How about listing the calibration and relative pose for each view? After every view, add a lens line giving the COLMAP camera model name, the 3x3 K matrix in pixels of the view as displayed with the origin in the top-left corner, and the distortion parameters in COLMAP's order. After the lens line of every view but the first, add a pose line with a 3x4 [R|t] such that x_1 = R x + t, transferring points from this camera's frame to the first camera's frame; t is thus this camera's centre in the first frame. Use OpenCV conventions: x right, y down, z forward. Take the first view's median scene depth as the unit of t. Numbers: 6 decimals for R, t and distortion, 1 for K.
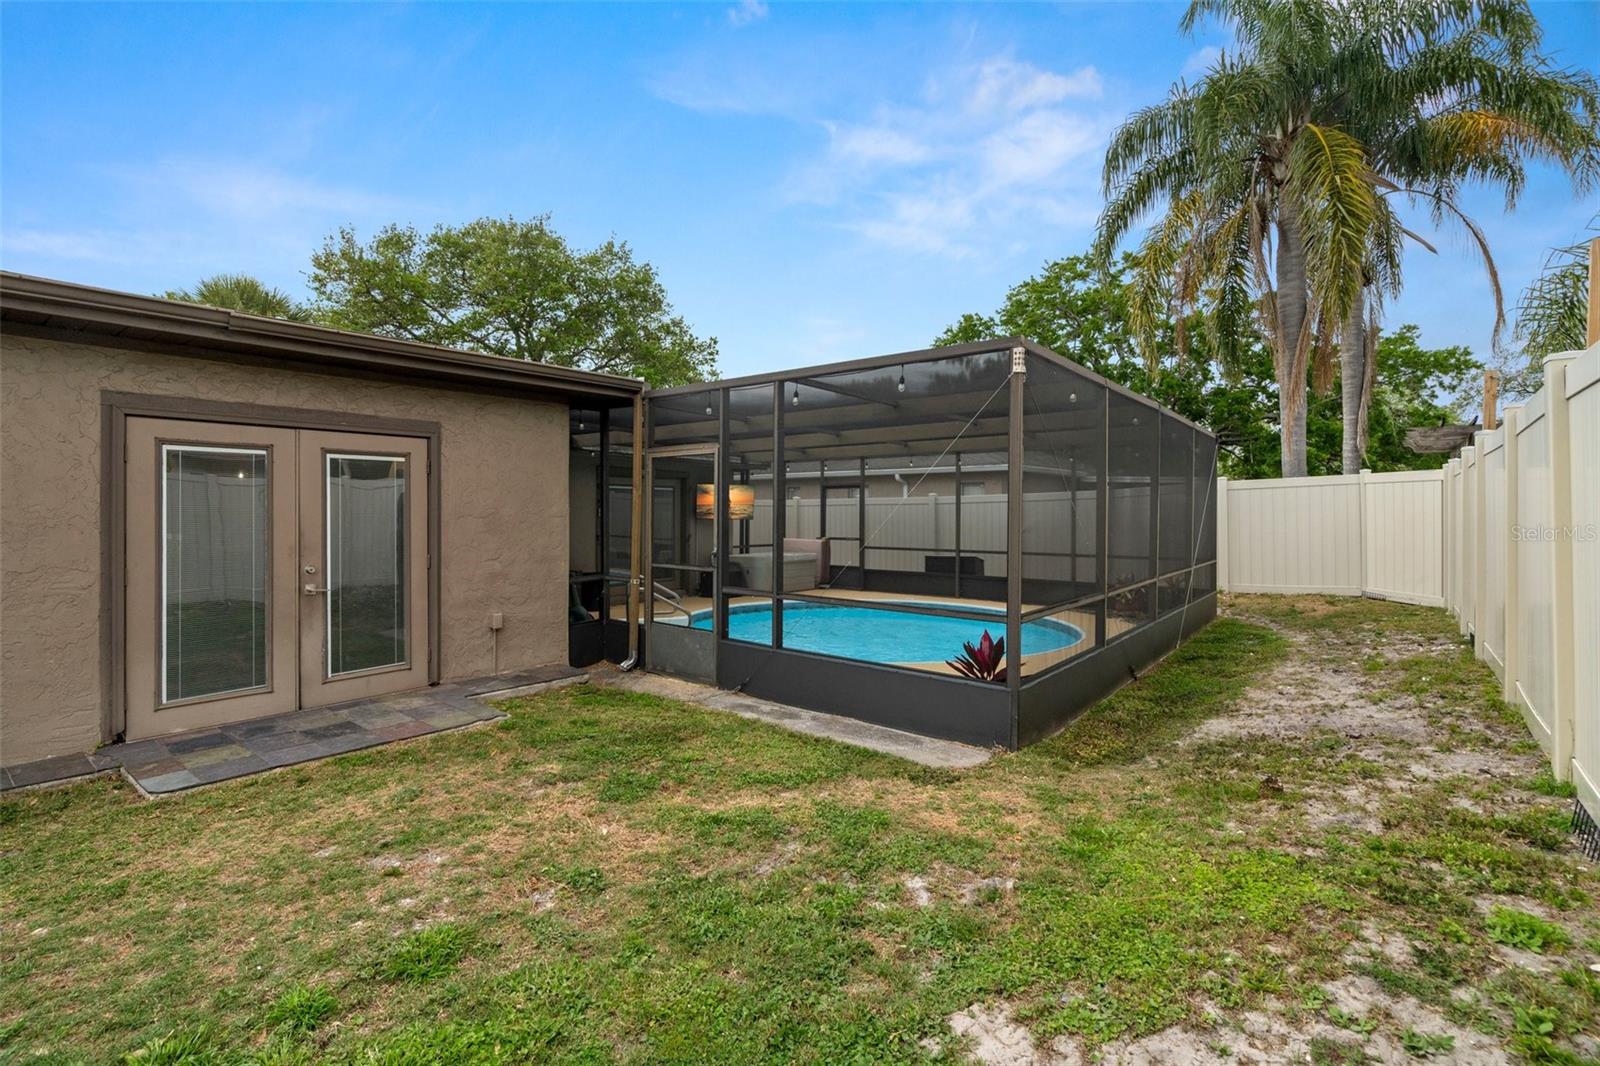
lens RADIAL K [[710.2, 0, 796.6], [0, 710.2, 524.3], [0, 0, 1]] dist [-0.009632, 0.003494]
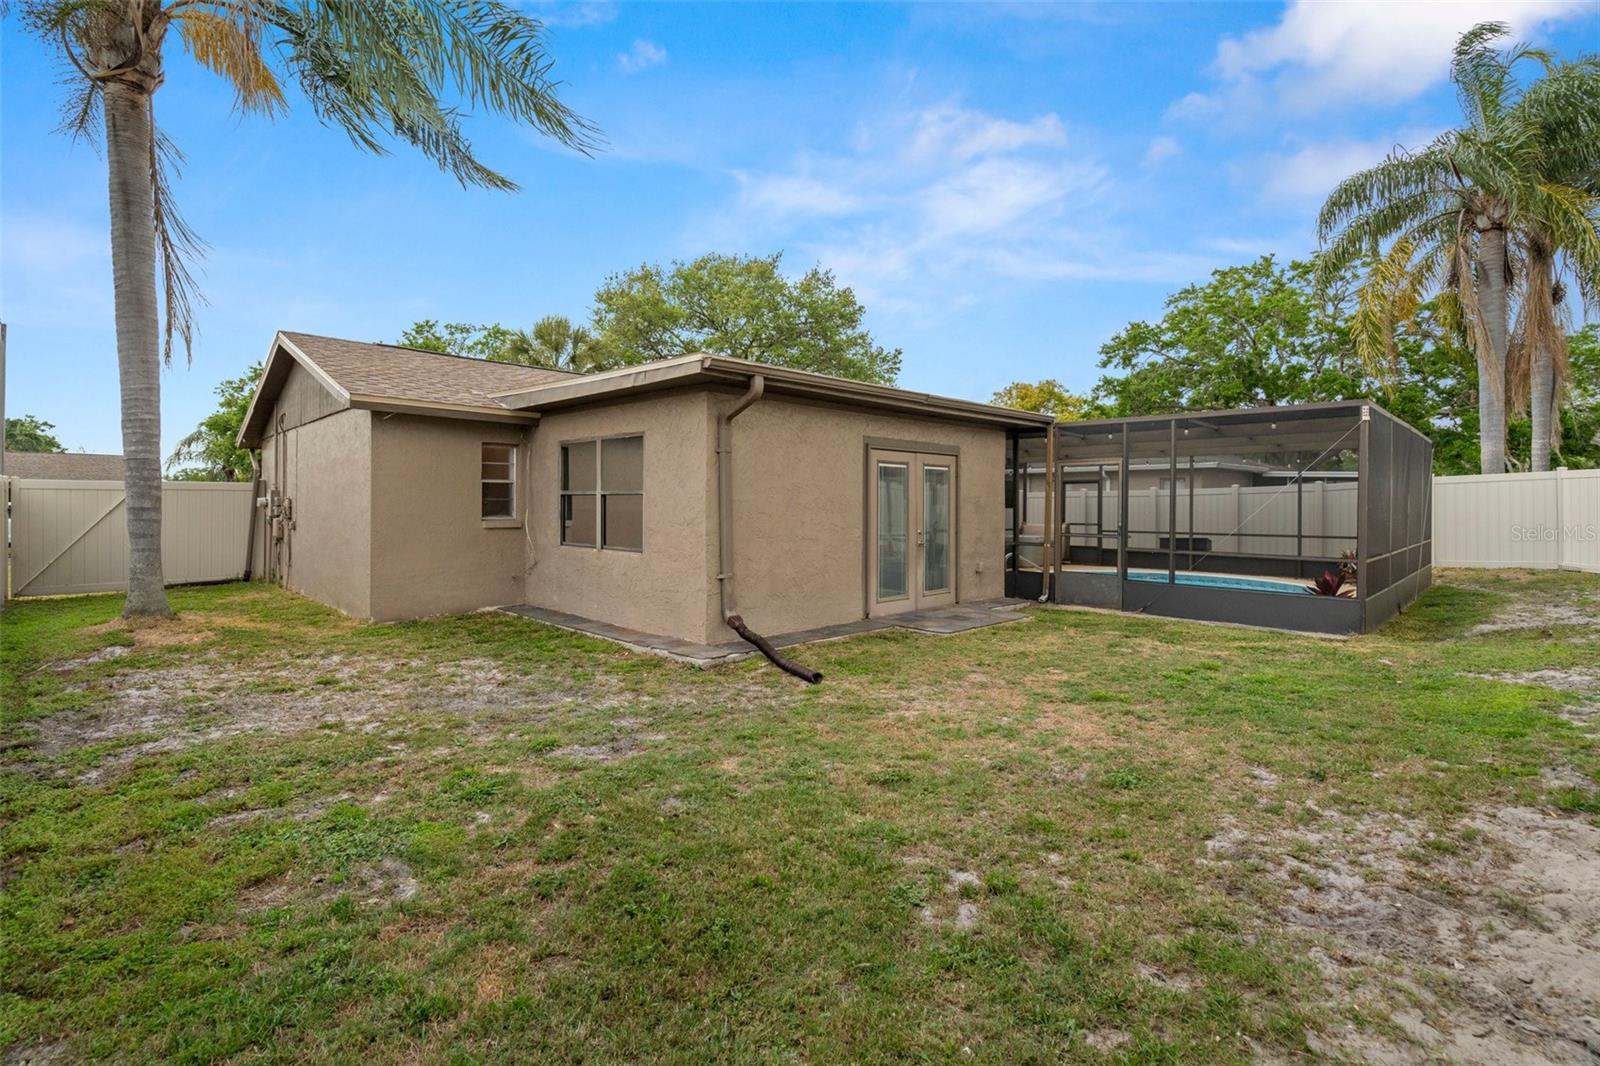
lens RADIAL K [[710.2, 0, 798.9], [0, 710.2, 519.0], [0, 0, 1]] dist [-0.009632, 0.003494]
pose [[0.992548, 0.003909, -0.121790, -0.315049], [-0.003496, 0.999987, 0.003605, 0.010445], [0.121802, -0.003152, 0.992549, -0.331436]]
